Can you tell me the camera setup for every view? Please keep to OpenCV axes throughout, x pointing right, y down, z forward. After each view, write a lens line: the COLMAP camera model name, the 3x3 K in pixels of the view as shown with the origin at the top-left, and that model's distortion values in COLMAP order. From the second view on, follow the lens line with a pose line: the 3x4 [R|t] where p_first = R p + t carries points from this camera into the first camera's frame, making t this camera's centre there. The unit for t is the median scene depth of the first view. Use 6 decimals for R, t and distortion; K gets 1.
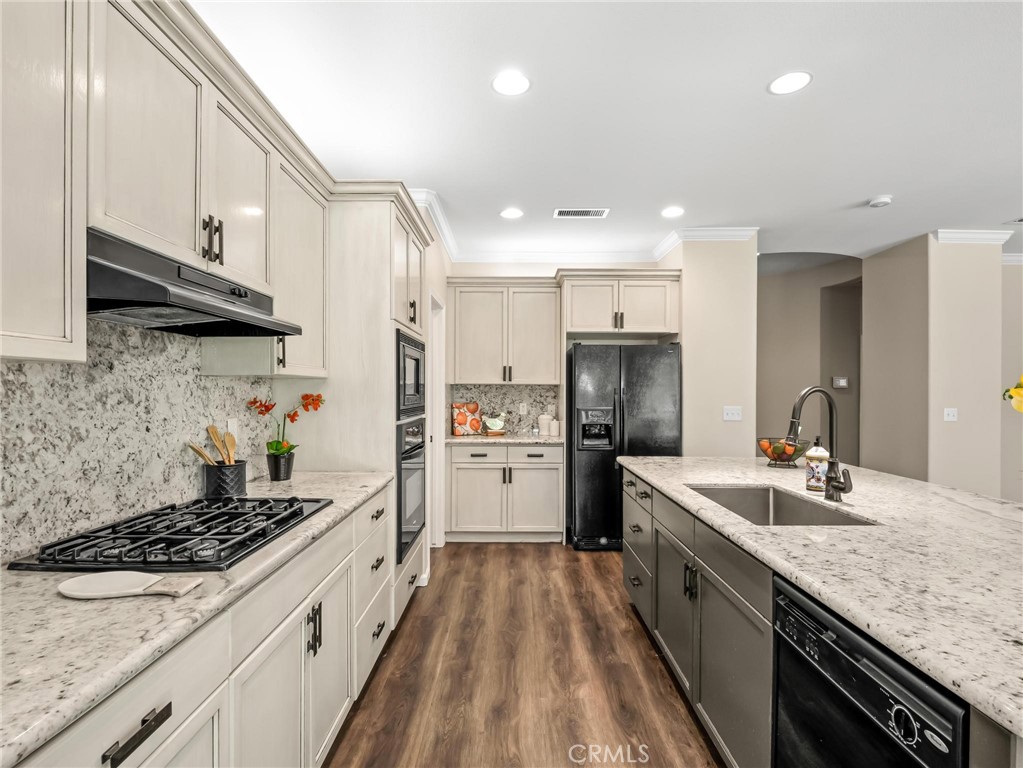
lens RADIAL K [[515.7, 0, 510.3], [0, 515.7, 390.3], [0, 0, 1]] dist [-0.000171, 0.000021]
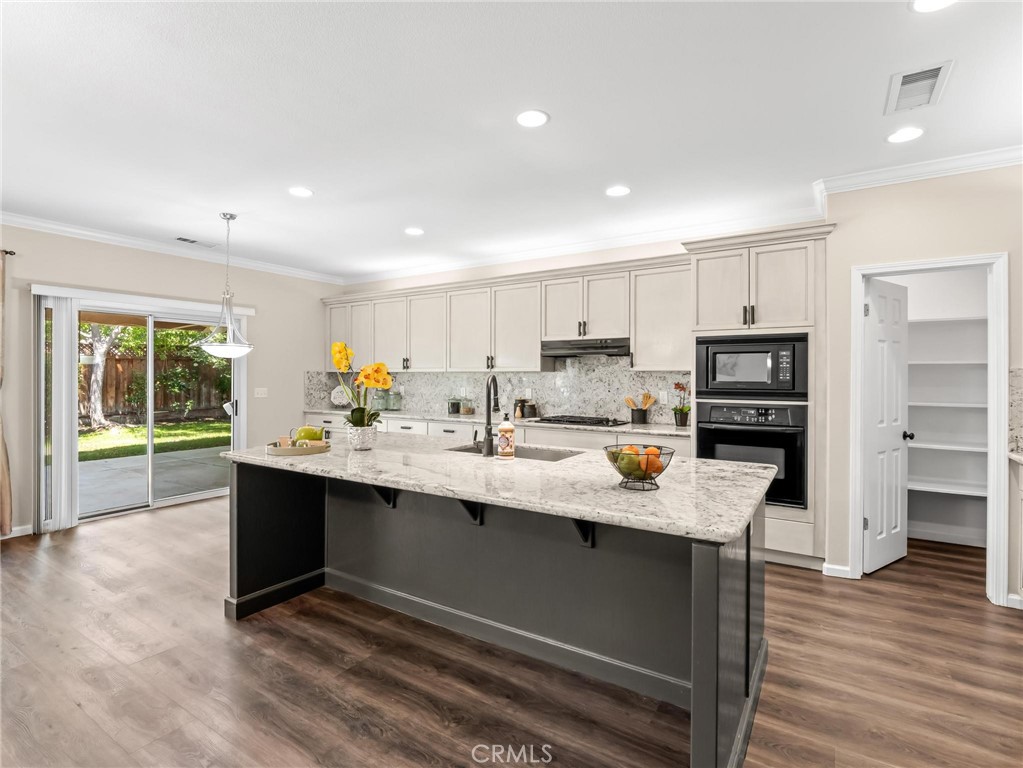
lens RADIAL K [[513.1, 0, 504.5], [0, 513.1, 374.1], [0, 0, 1]] dist [-0.004178, -0.001577]
pose [[-0.538793, -0.006366, -0.842414, 0.872606], [-0.003502, 0.999980, -0.005317, -0.001360], [0.842431, 0.000085, -0.538804, 0.878900]]
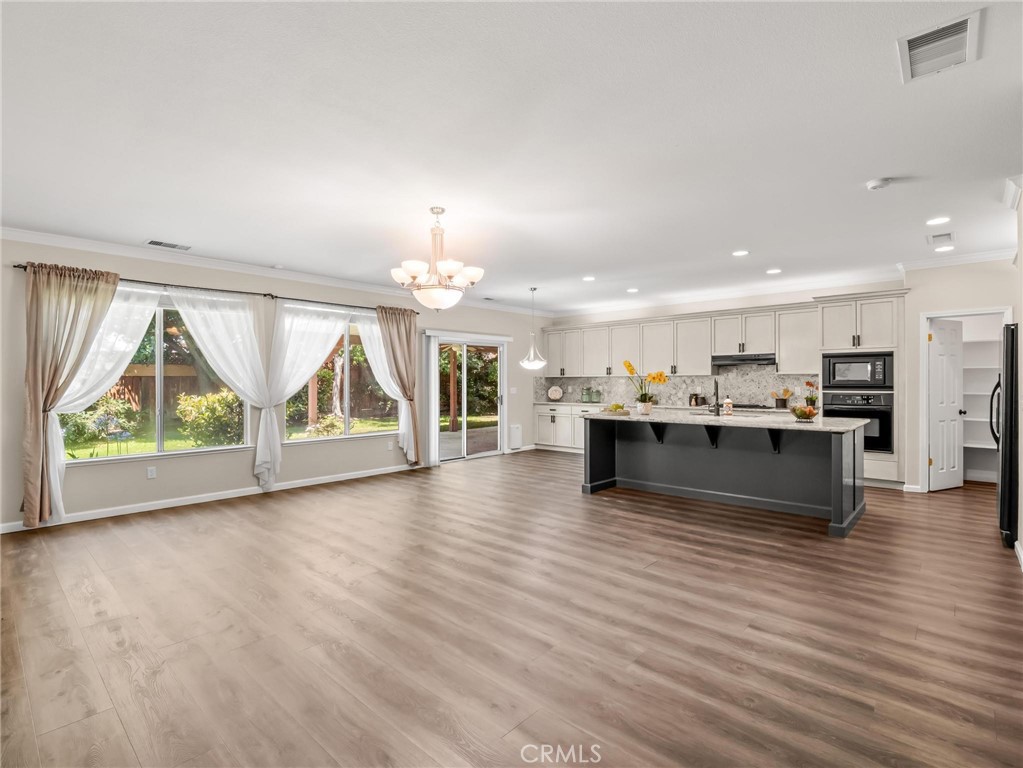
lens RADIAL K [[501.5, 0, 507.2], [0, 501.5, 380.5], [0, 0, 1]] dist [-0.018699, -0.000838]
pose [[-0.678155, -0.001426, -0.734918, 1.688597], [0.002420, 0.999988, -0.004174, 0.011300], [0.734915, -0.004609, -0.678144, 0.996055]]
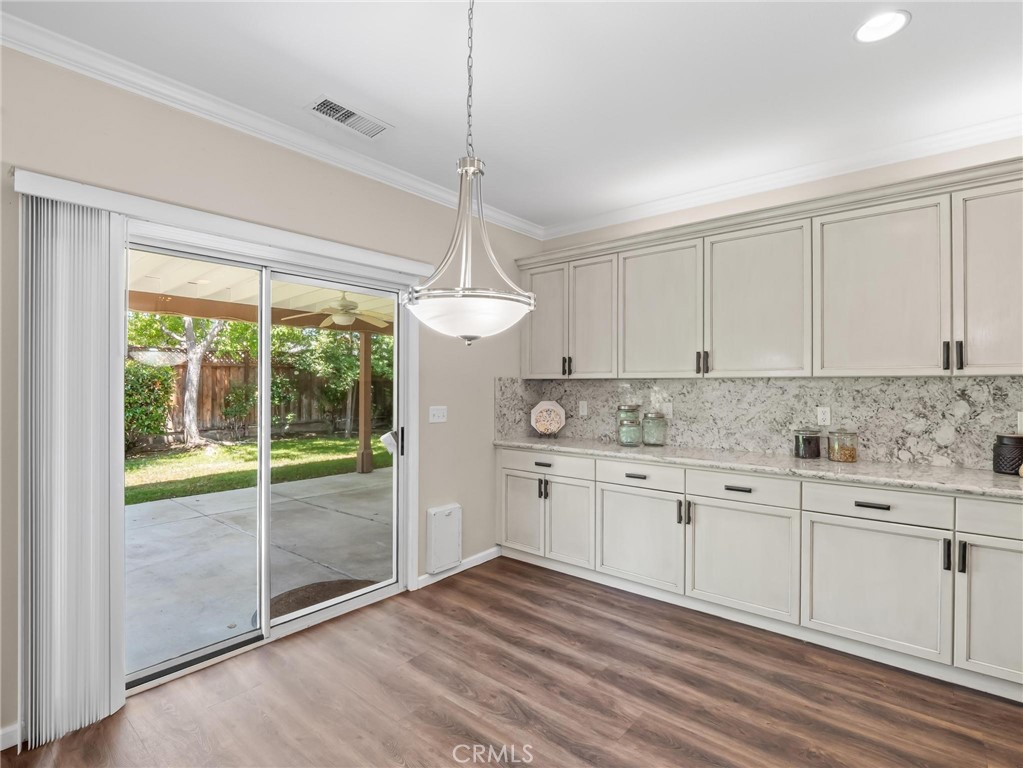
lens RADIAL K [[507.9, 0, 511.5], [0, 507.9, 384.0], [0, 0, 1]] dist [-0.011646, -0.000935]
pose [[-0.635738, -0.007723, -0.771866, 0.572234], [-0.004975, 0.999970, -0.005908, 0.001869], [0.771889, 0.000085, -0.635758, 0.106548]]
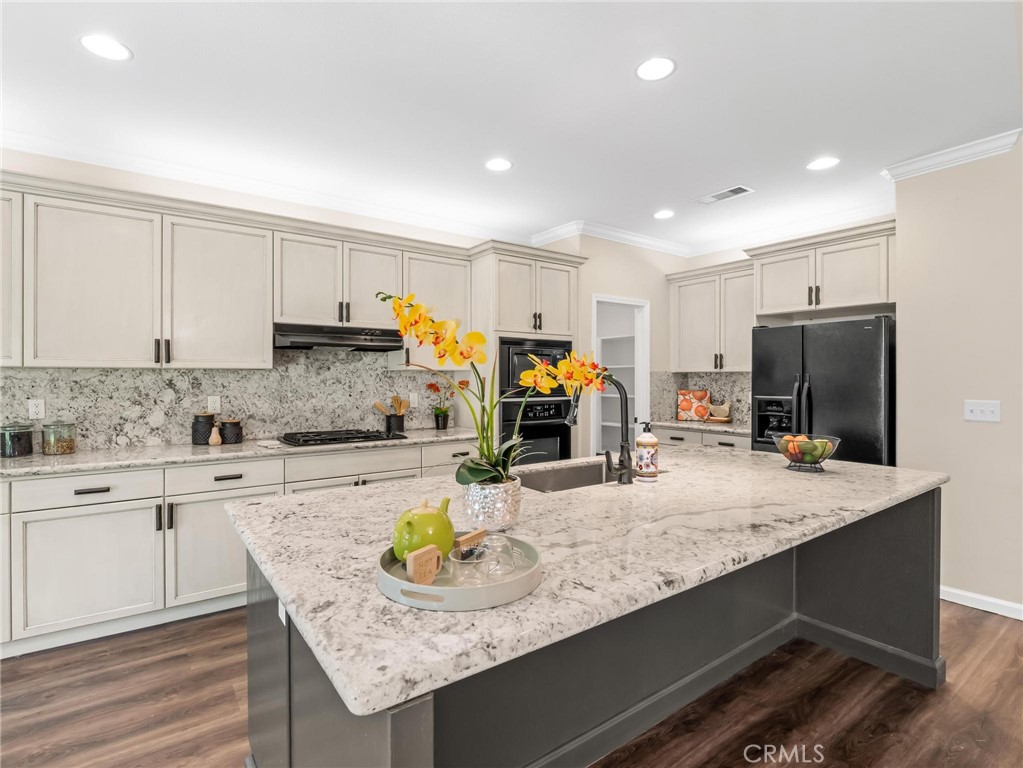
lens RADIAL K [[509.7, 0, 510.2], [0, 509.7, 378.9], [0, 0, 1]] dist [-0.016953, 0.000880]
pose [[0.589621, -0.001269, -0.807679, 0.647660], [0.001232, 0.999999, -0.000672, 0.002386], [0.807679, -0.000599, 0.589622, 0.106897]]
